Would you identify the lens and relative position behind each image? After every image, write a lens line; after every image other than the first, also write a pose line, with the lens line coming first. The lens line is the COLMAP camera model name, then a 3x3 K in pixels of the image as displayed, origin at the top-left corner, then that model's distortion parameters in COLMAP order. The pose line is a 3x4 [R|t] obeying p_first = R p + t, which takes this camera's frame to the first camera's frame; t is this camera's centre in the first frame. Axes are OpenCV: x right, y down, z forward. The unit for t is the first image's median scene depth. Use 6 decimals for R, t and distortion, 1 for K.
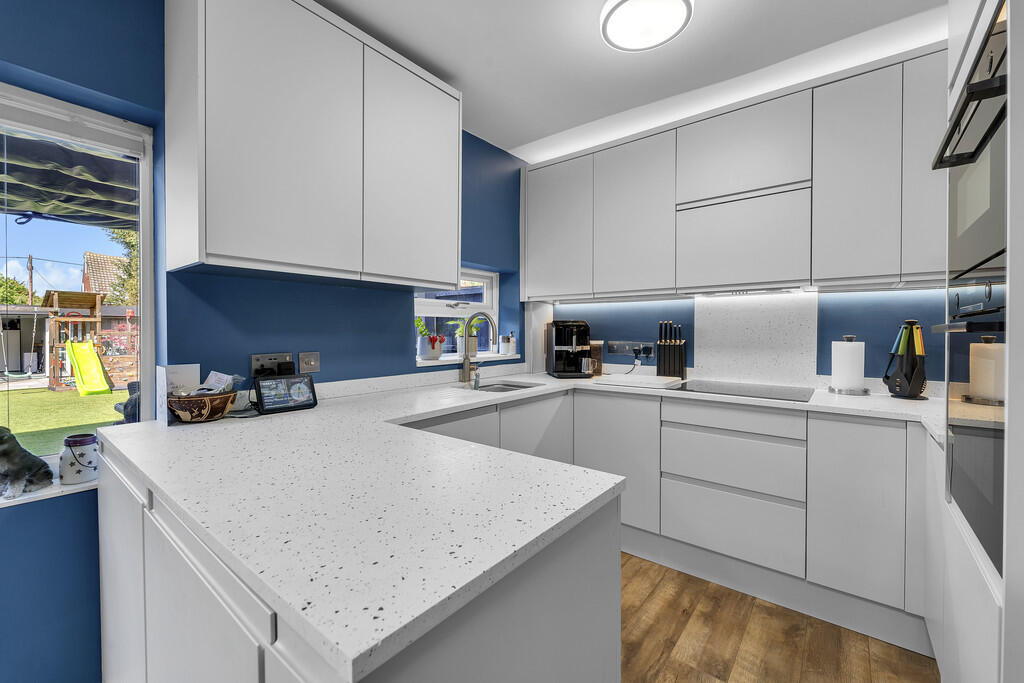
lens RADIAL K [[421.4, 0, 513.3], [0, 421.4, 337.4], [0, 0, 1]] dist [-0.002860, 0.000448]
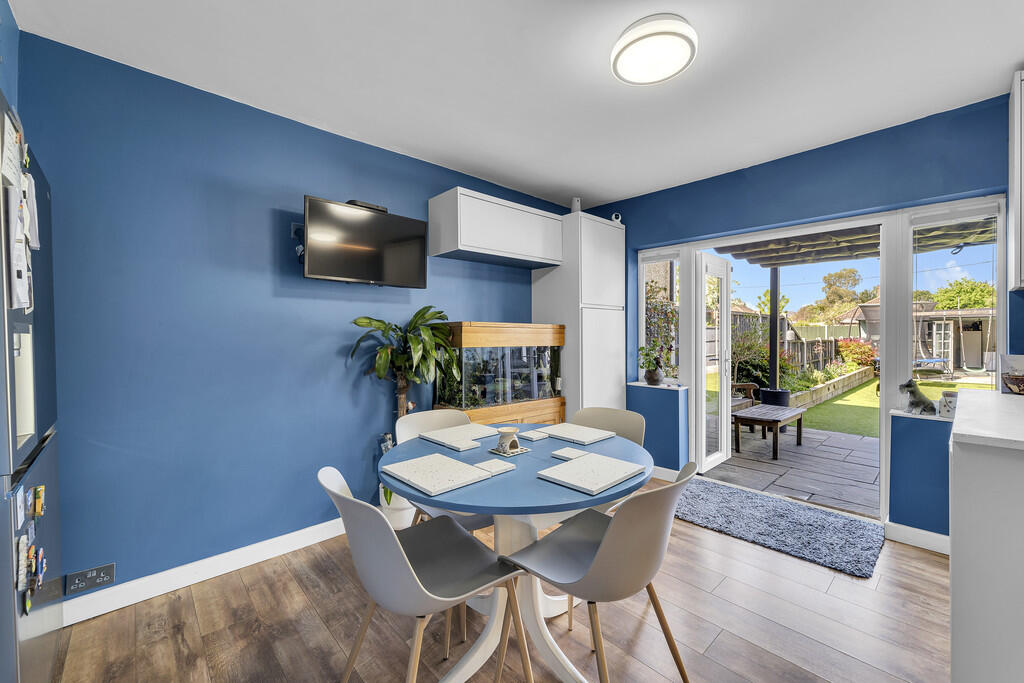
lens RADIAL K [[421.4, 0, 518.6], [0, 421.4, 337.0], [0, 0, 1]] dist [-0.002860, 0.000448]
pose [[-0.138368, 0.004575, -0.990370, 0.582051], [-0.007736, 0.999954, 0.005700, 0.005975], [0.990351, 0.008450, -0.138326, -0.331833]]
